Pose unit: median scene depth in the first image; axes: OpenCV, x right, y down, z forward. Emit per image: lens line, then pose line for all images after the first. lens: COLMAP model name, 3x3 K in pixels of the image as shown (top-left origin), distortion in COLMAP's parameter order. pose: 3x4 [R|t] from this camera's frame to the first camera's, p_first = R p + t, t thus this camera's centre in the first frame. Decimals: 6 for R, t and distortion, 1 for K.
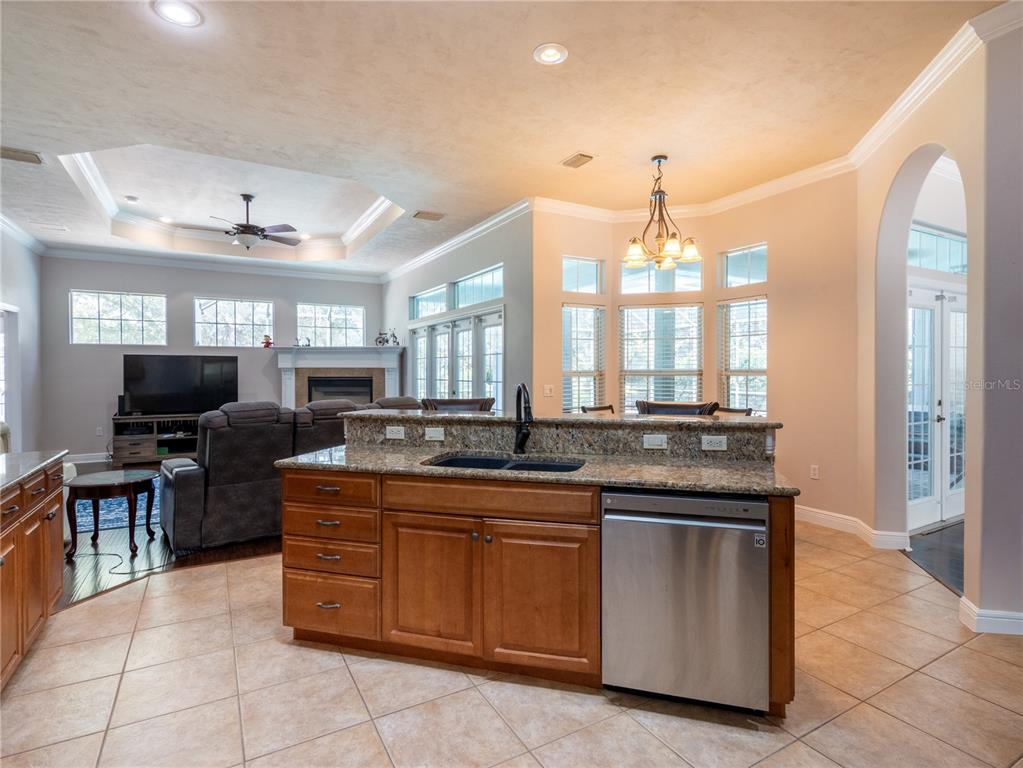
lens RADIAL K [[529.7, 0, 514.4], [0, 529.7, 378.5], [0, 0, 1]] dist [-0.001442, -0.000114]
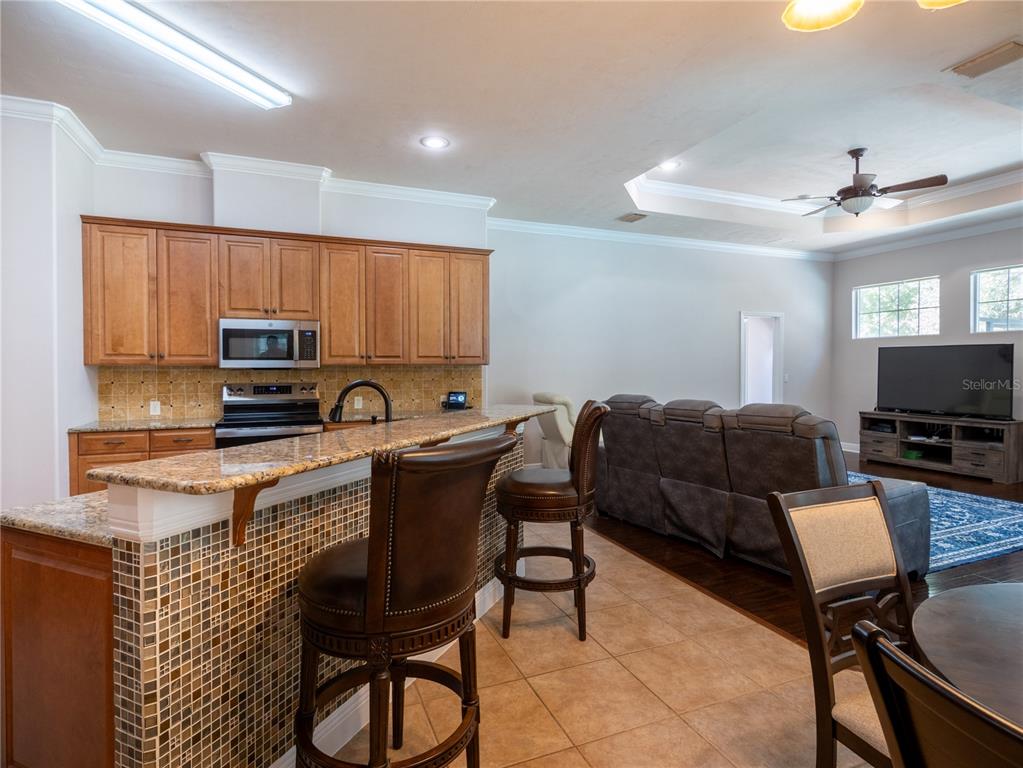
lens RADIAL K [[529.7, 0, 512.3], [0, 529.7, 374.7], [0, 0, 1]] dist [-0.001442, -0.000114]
pose [[-0.118346, 0.019210, -0.992787, 0.298504], [-0.011108, 0.999725, 0.020668, -0.008192], [0.992910, 0.013474, -0.118100, 0.452475]]
